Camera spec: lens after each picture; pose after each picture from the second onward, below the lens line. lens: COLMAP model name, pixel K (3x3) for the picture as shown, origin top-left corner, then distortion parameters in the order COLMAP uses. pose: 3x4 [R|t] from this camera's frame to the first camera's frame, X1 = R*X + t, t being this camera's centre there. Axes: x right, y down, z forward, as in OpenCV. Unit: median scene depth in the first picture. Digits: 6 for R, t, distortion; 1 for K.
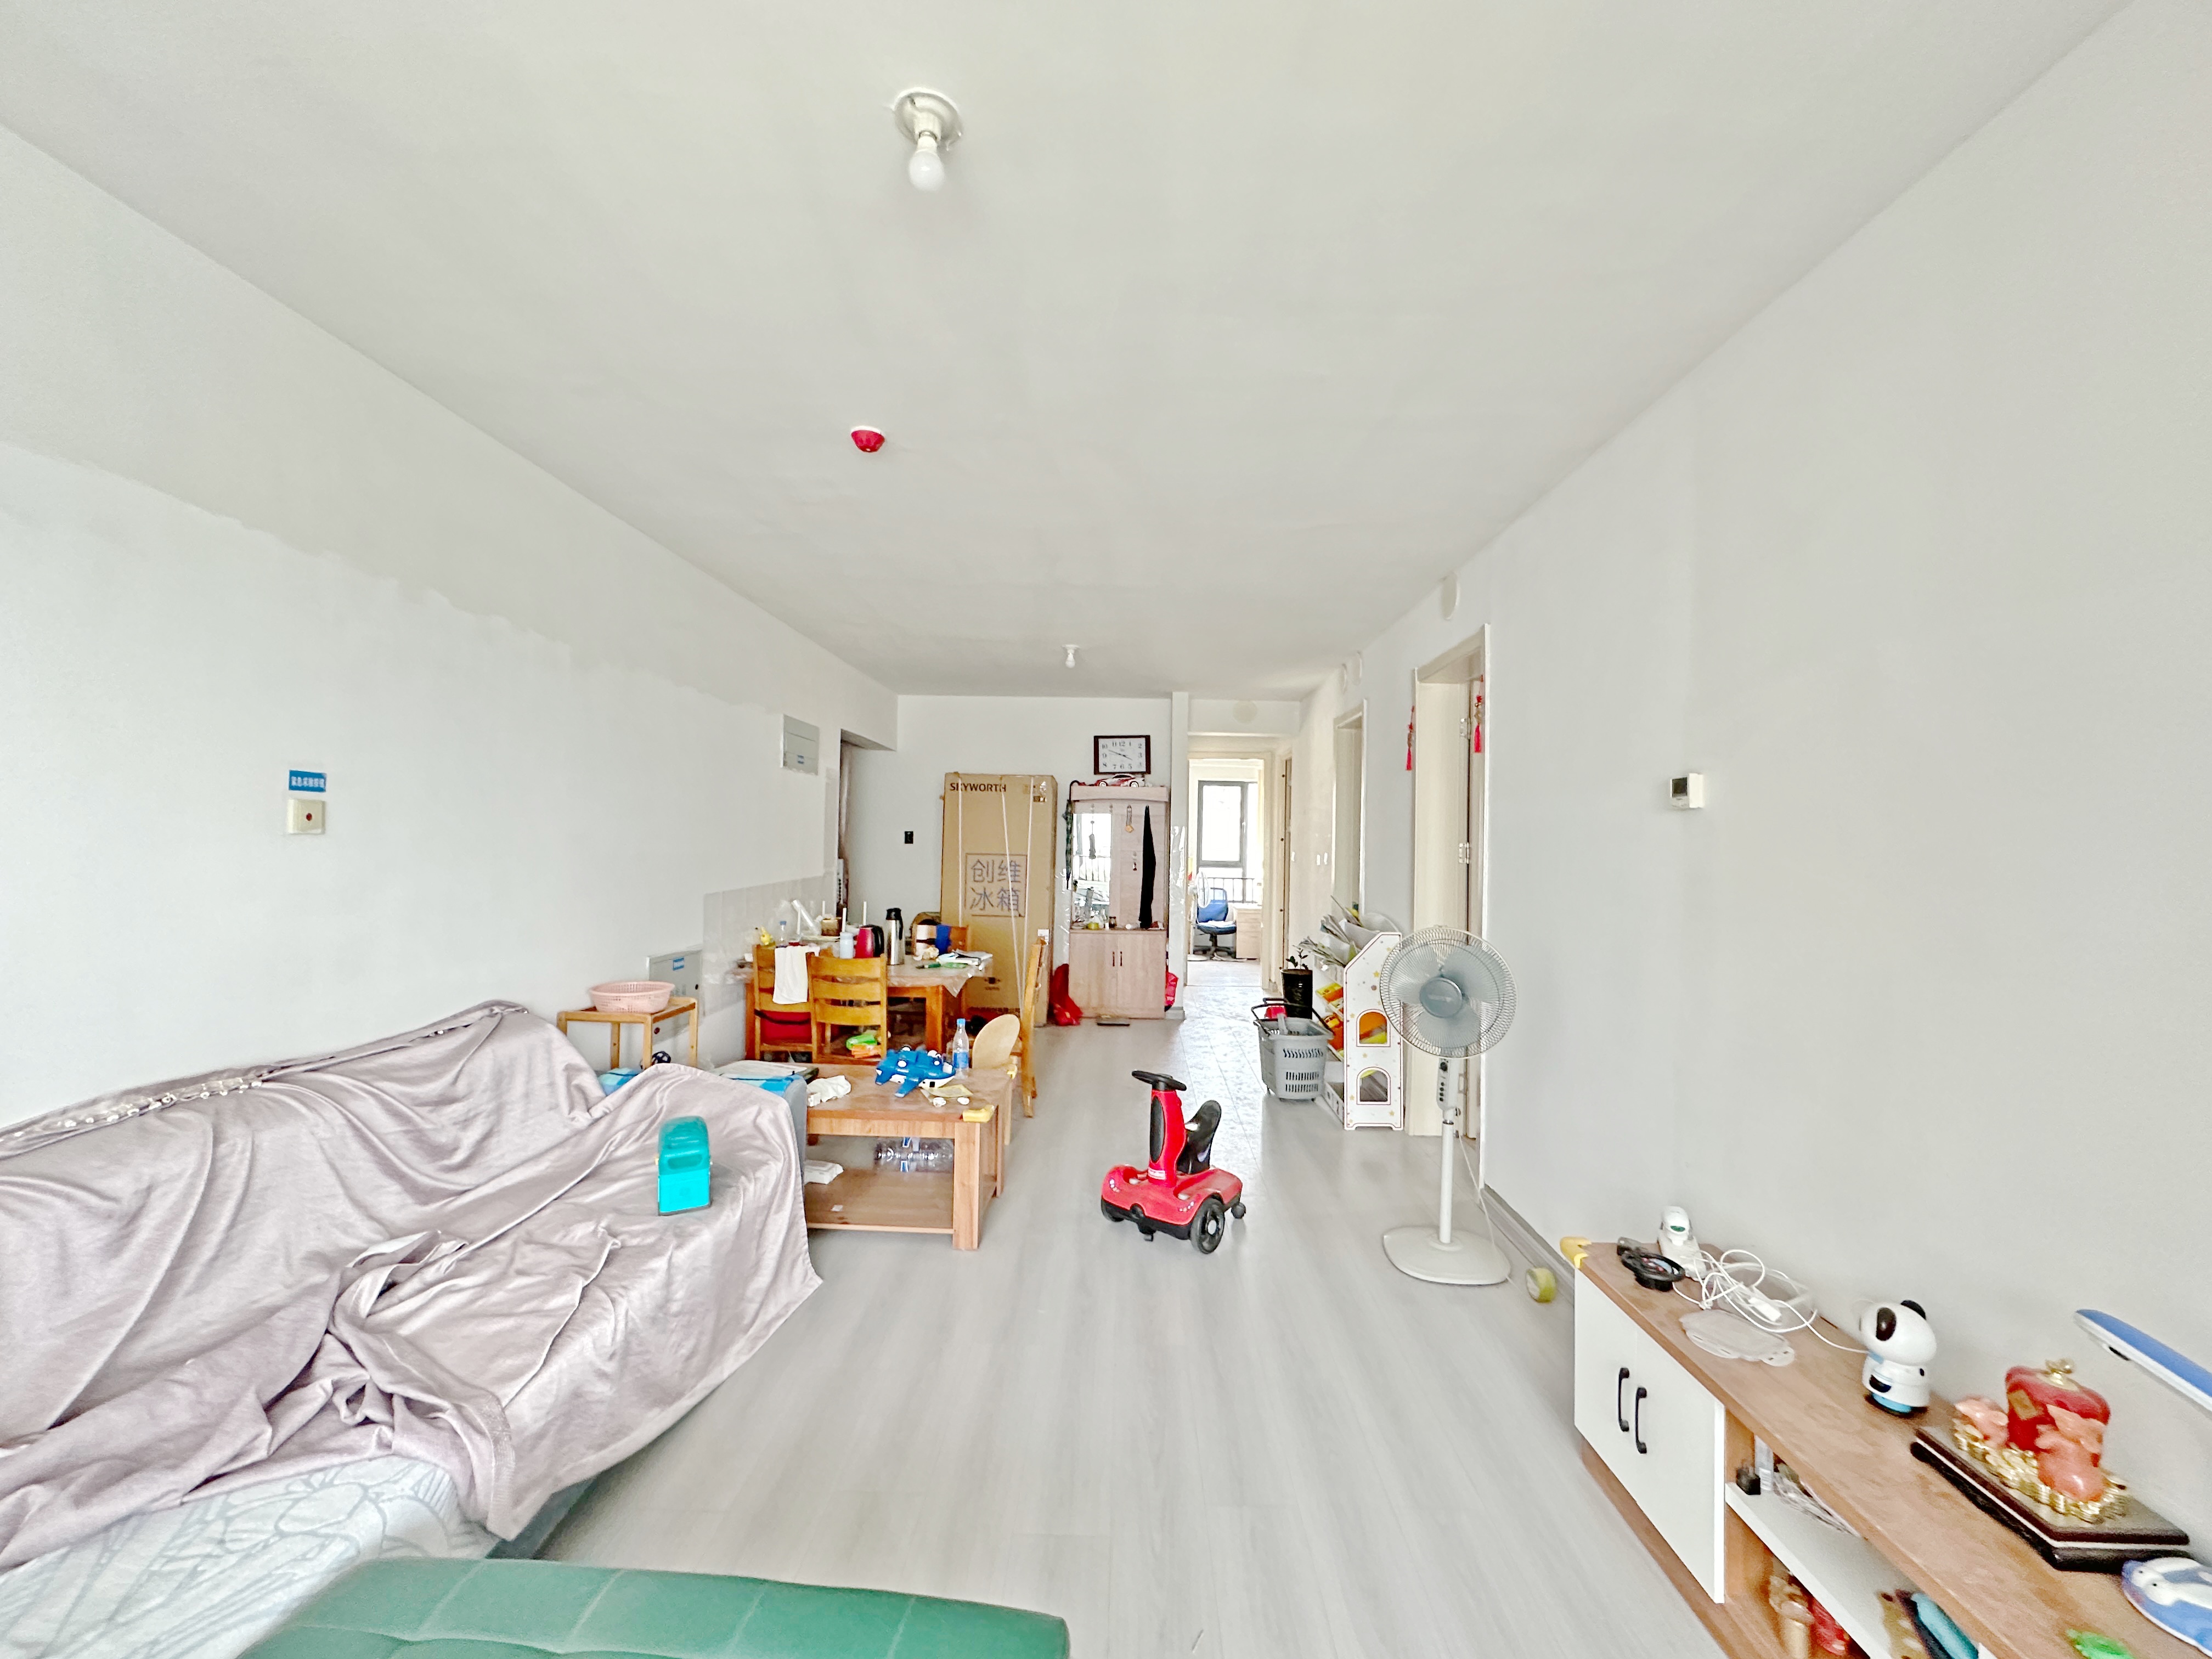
lens RADIAL K [[884.5, 0, 1096.7], [0, 884.5, 832.9], [0, 0, 1]] dist [-0.002495, -0.000105]
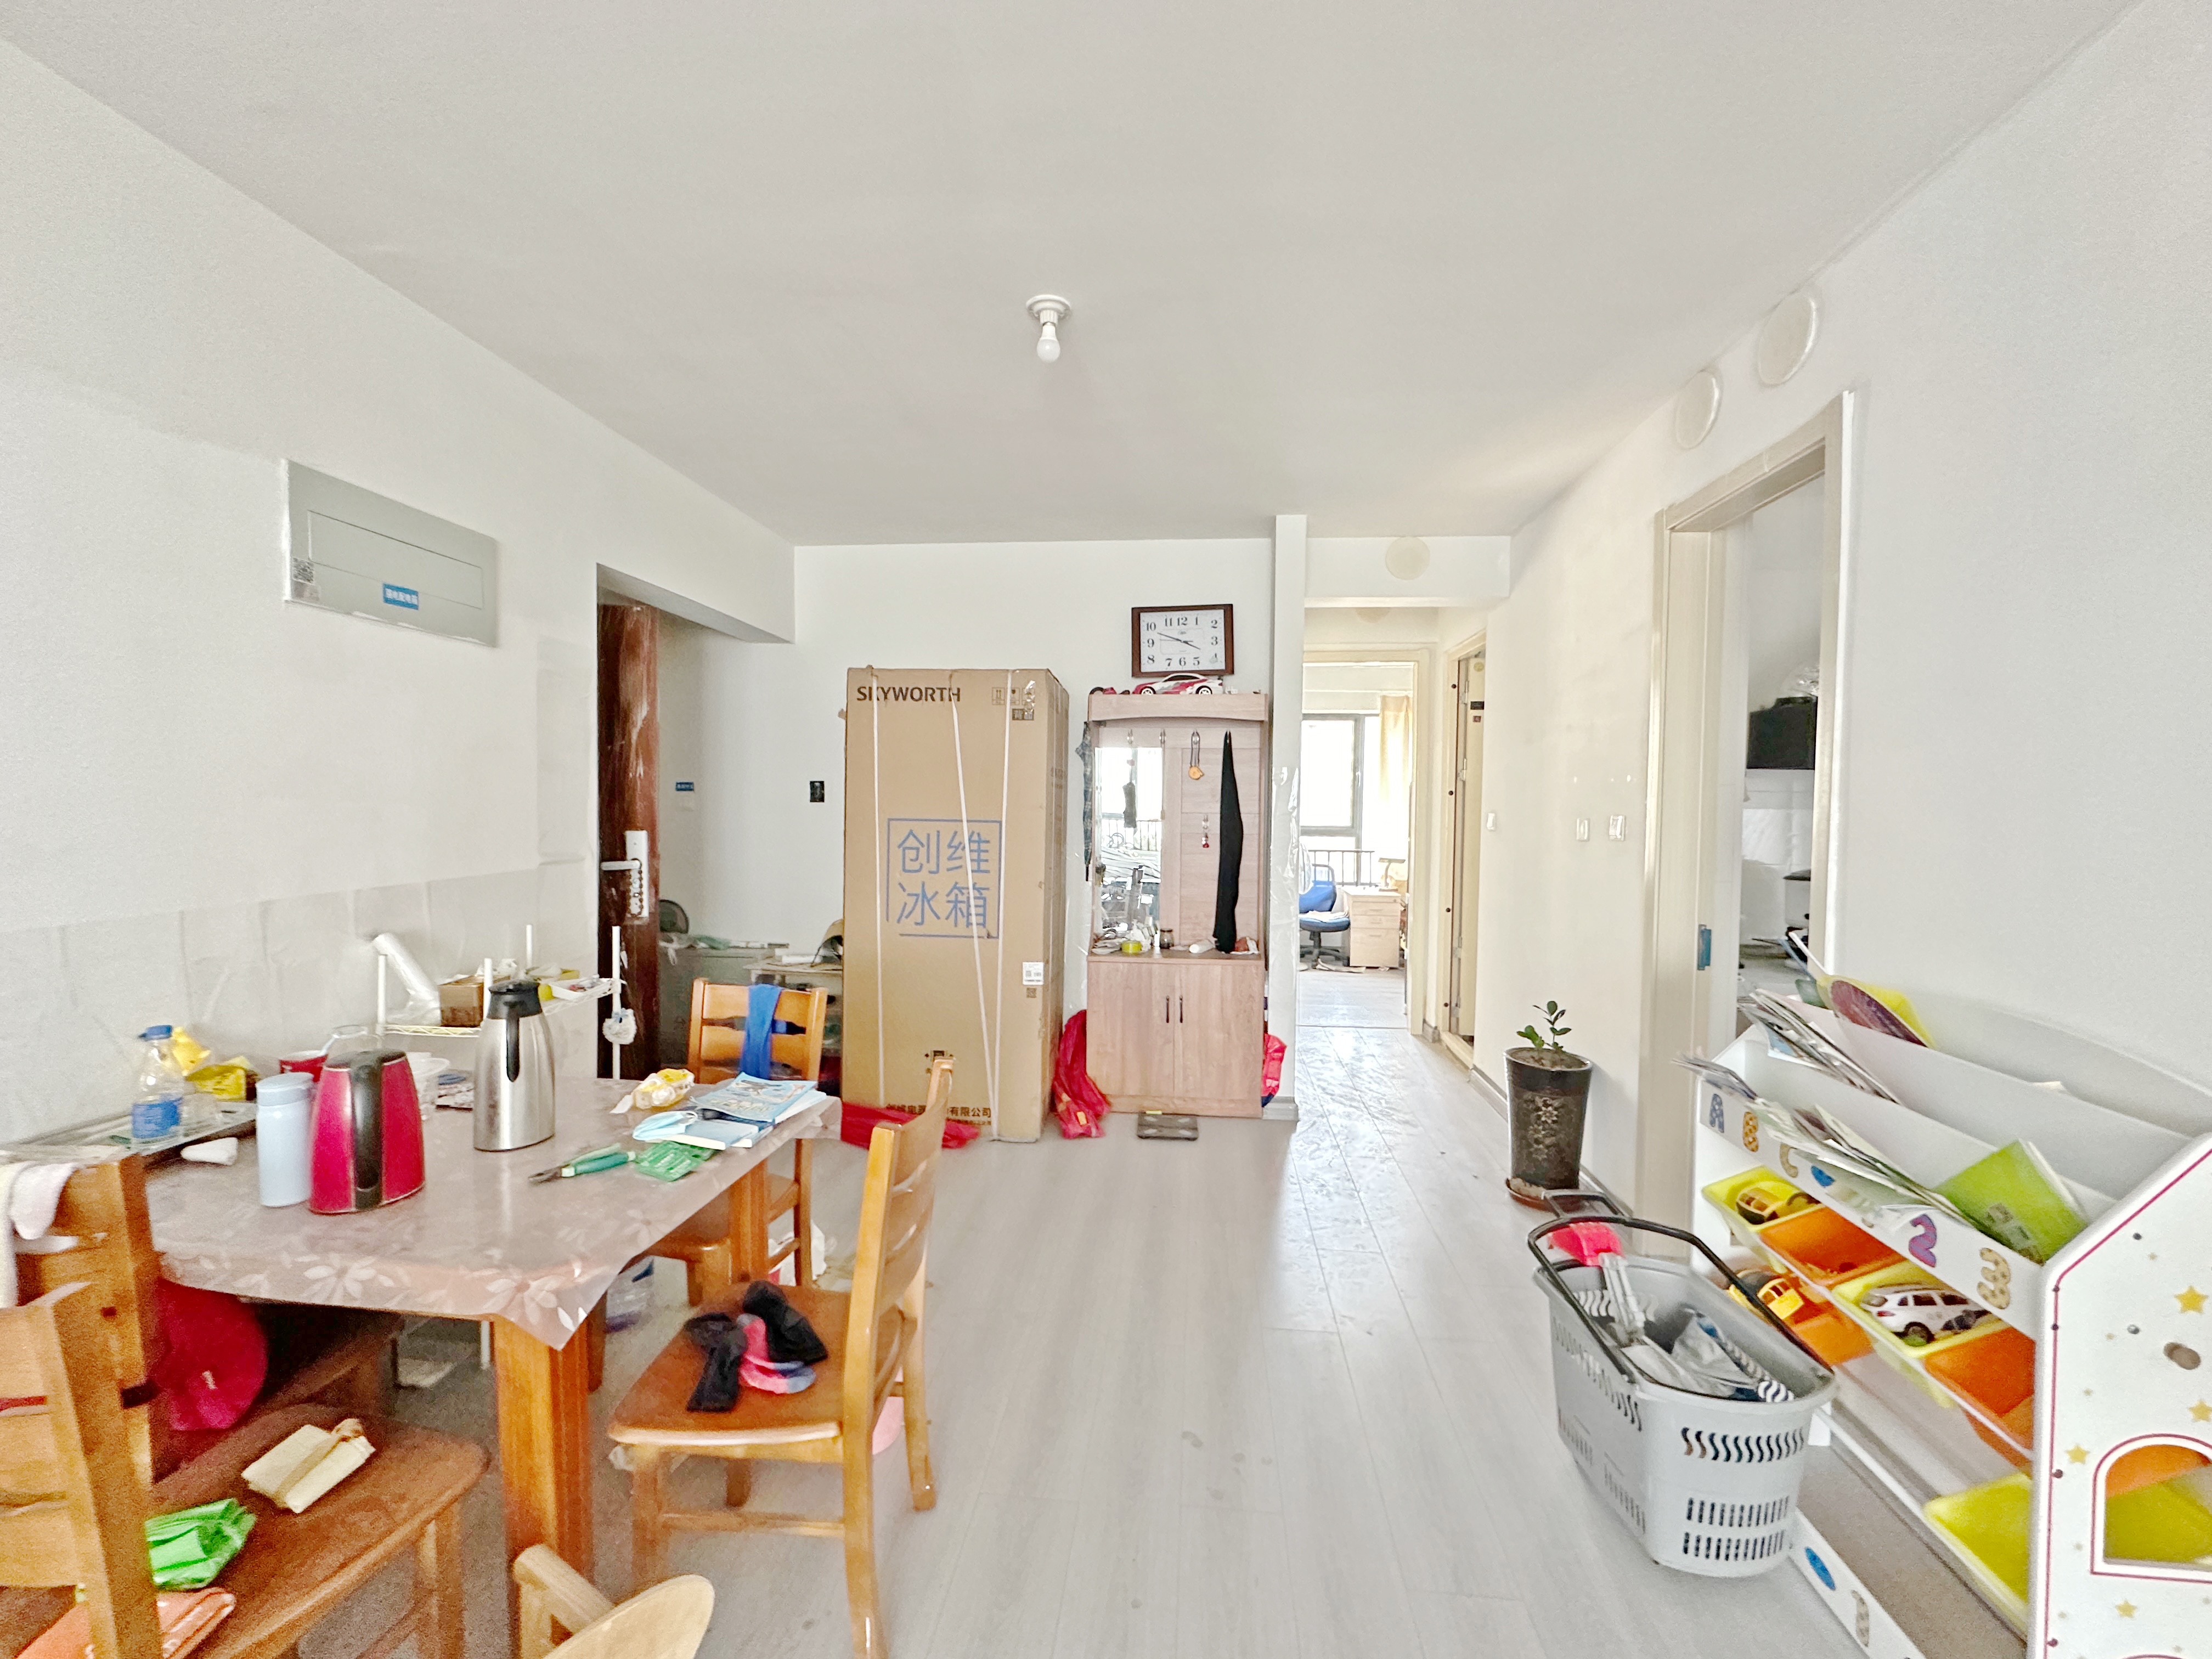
lens RADIAL K [[884.5, 0, 1107.1], [0, 884.5, 839.0], [0, 0, 1]] dist [-0.002495, -0.000105]
pose [[0.998021, -0.003252, -0.062797, 0.016166], [0.006315, 0.998796, 0.048642, 0.009546], [0.062563, -0.048942, 0.996840, 0.440637]]
